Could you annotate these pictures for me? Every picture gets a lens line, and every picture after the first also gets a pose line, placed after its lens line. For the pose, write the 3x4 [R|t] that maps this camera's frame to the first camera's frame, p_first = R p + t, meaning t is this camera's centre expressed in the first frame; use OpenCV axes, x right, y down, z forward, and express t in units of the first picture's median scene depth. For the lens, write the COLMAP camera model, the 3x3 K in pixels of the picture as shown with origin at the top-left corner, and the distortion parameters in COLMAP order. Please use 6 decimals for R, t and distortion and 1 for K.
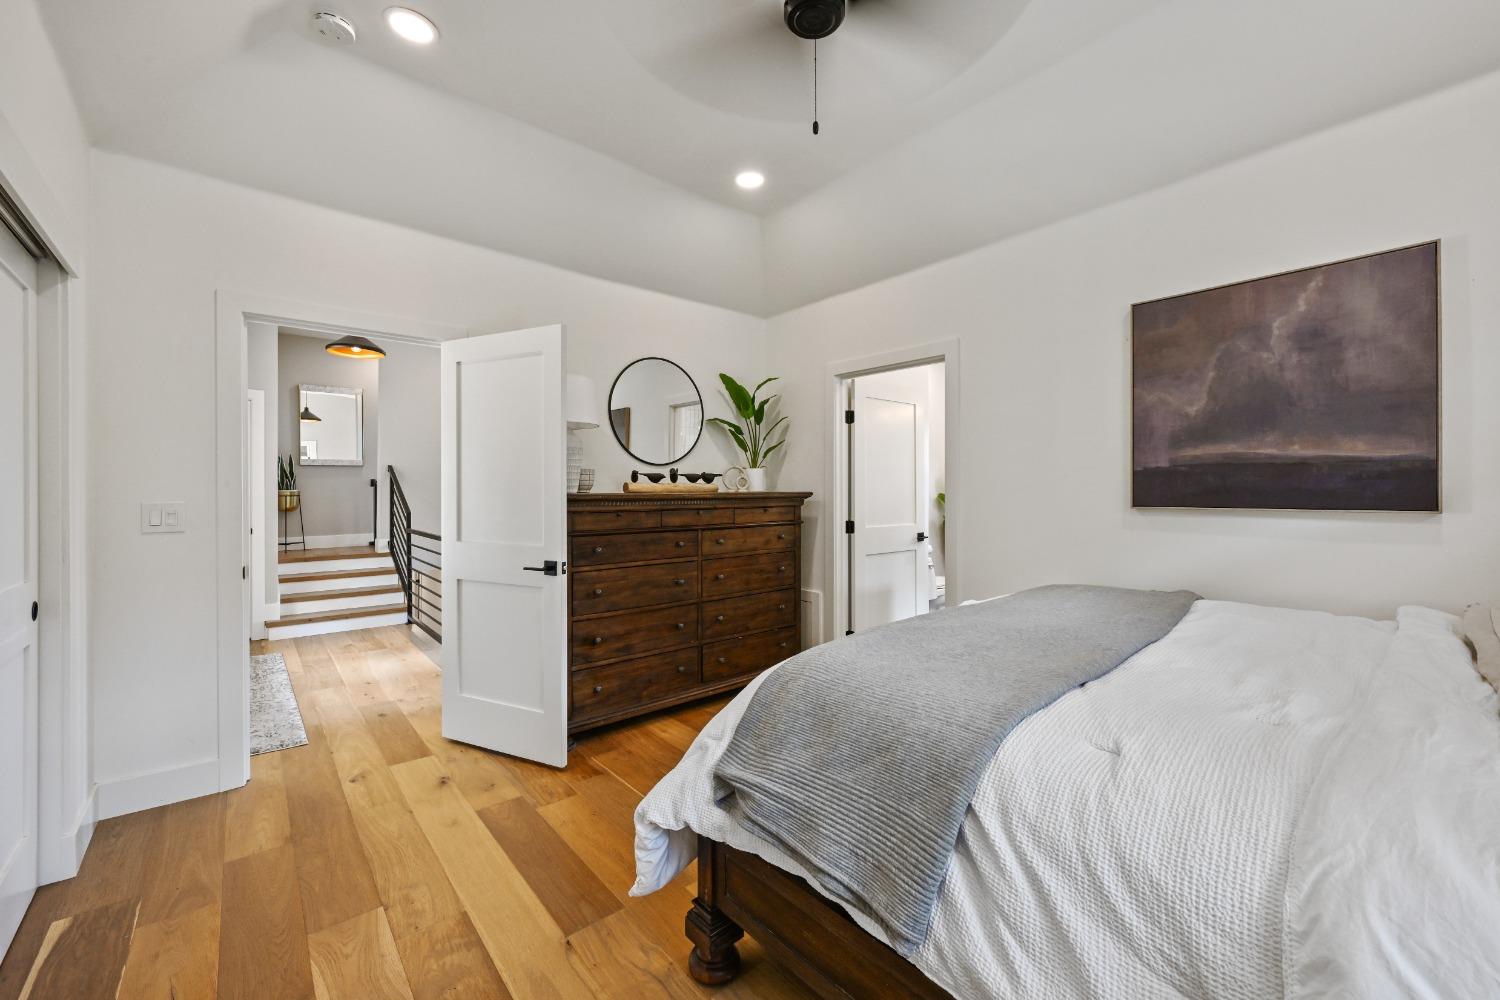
lens RADIAL K [[596.5, 0, 746.0], [0, 596.5, 480.9], [0, 0, 1]] dist [0.008833, -0.000141]
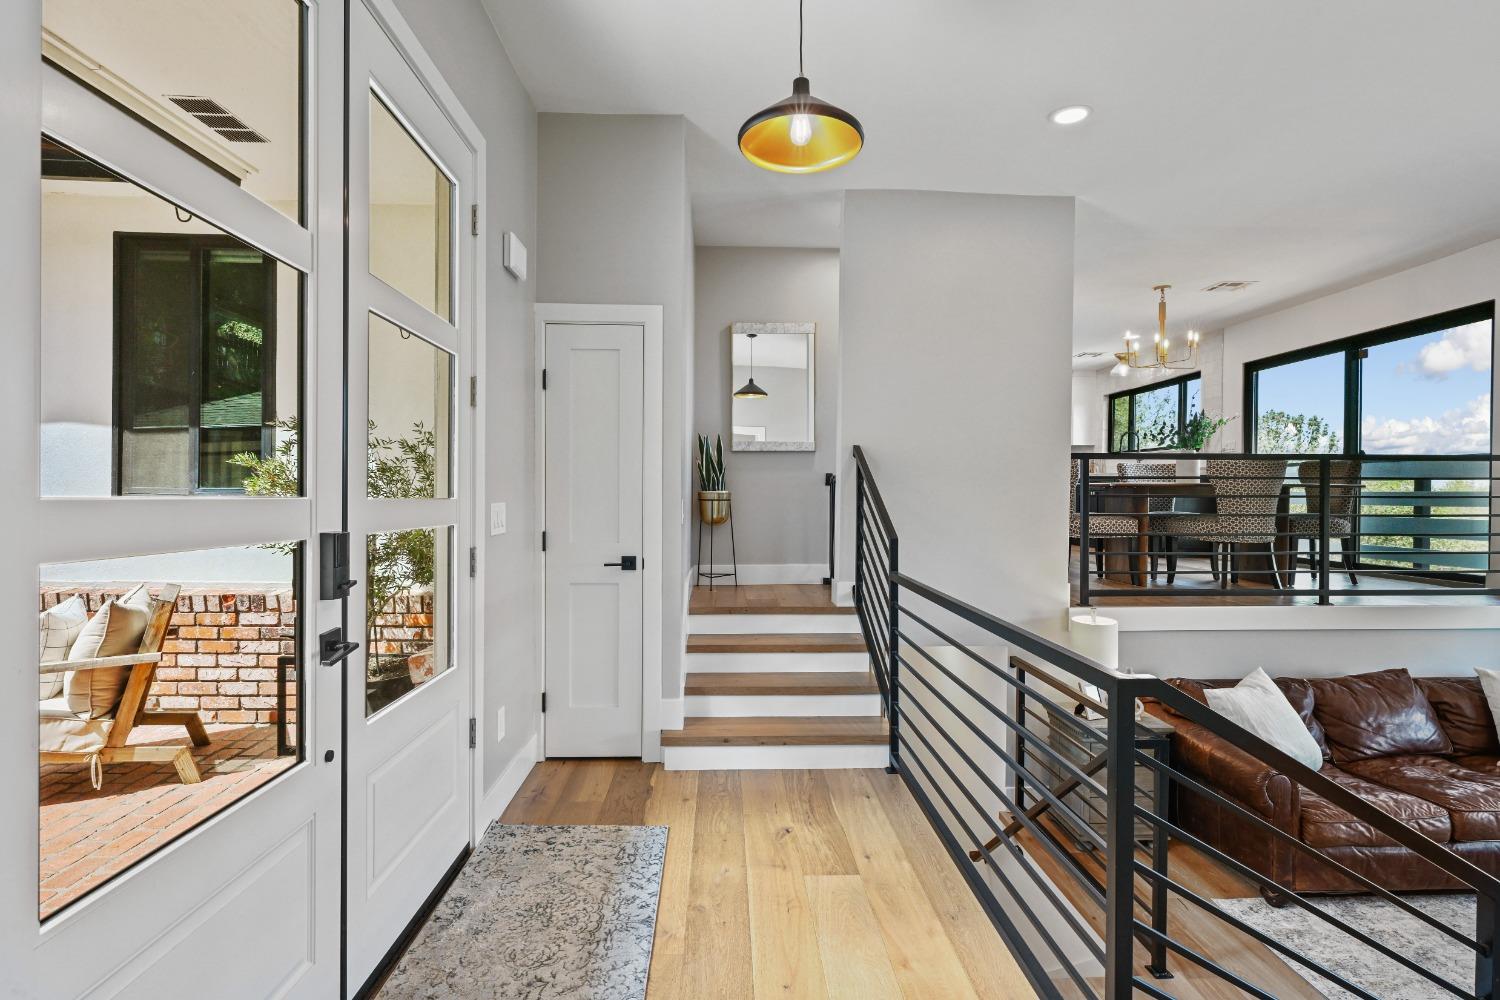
lens RADIAL K [[743.7, 0, 750.9], [0, 743.7, 490.9], [0, 0, 1]] dist [0.000419, -0.000461]
pose [[0.789091, 0.007559, -0.614229, -0.263260], [-0.004021, 0.999966, 0.007140, 0.010242], [0.614263, -0.003164, 0.789095, 0.421269]]
